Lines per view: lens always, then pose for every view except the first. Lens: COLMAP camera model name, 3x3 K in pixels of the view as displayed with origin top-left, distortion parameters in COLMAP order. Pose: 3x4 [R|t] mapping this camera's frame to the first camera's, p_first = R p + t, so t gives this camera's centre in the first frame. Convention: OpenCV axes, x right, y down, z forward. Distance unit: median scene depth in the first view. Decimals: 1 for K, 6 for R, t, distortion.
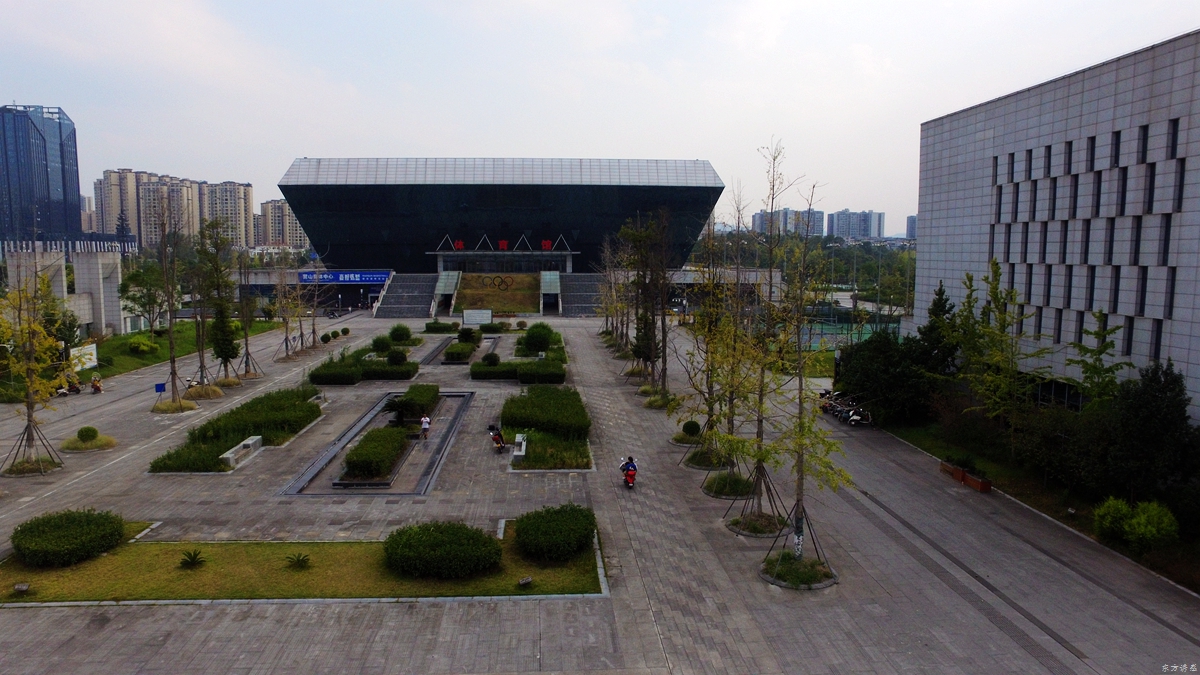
lens RADIAL K [[806.4, 0, 604.3], [0, 806.4, 346.0], [0, 0, 1]] dist [-0.127589, 0.092664]
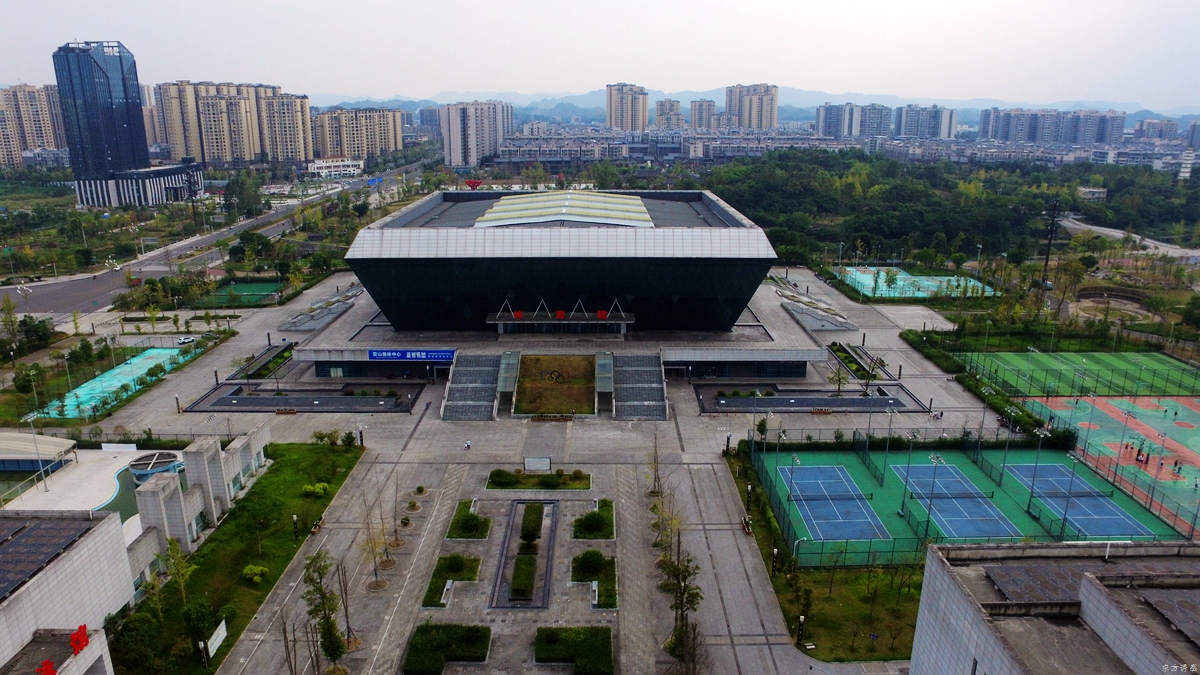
lens RADIAL K [[806.4, 0, 603.1], [0, 806.4, 348.6], [0, 0, 1]] dist [-0.127589, 0.092664]
pose [[0.997374, 0.019326, -0.069796, 0.004259], [-0.007013, 0.984983, 0.172511, -0.288484], [0.072082, -0.171568, 0.982532, -0.034872]]
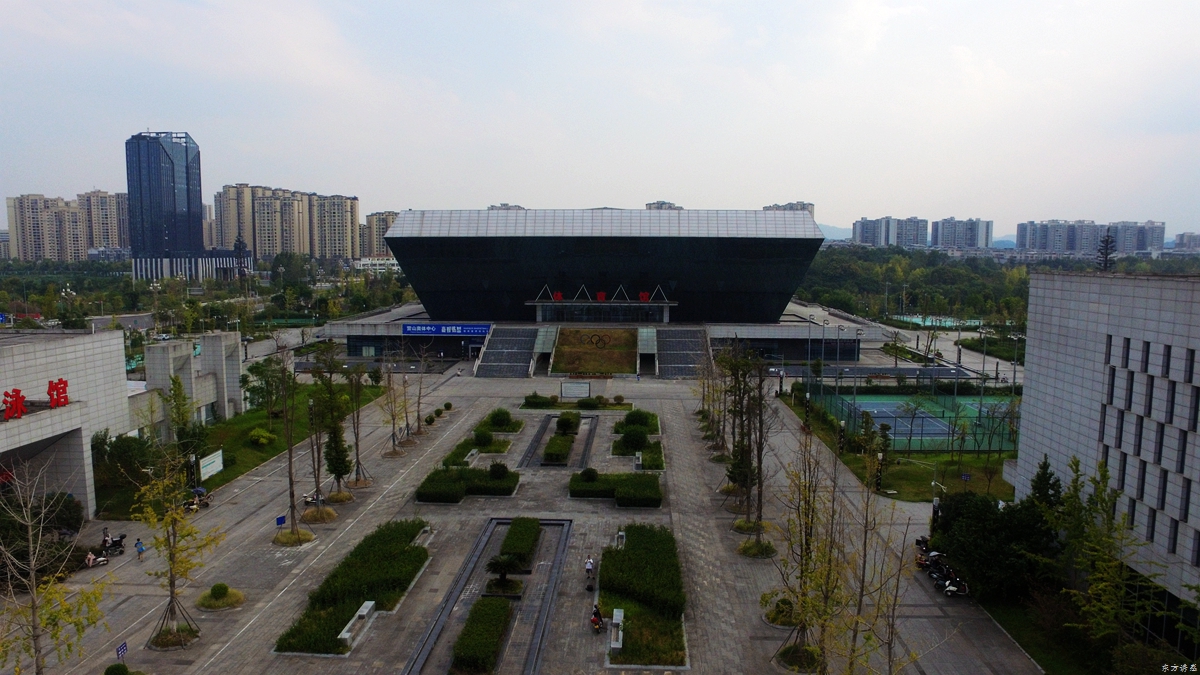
lens RADIAL K [[806.4, 0, 603.8], [0, 806.4, 347.5], [0, 0, 1]] dist [-0.127589, 0.092664]
pose [[0.992881, 0.014178, -0.118264, -0.001503], [-0.013935, 0.999899, 0.002888, -0.070675], [0.118293, -0.001220, 0.992978, -0.007386]]
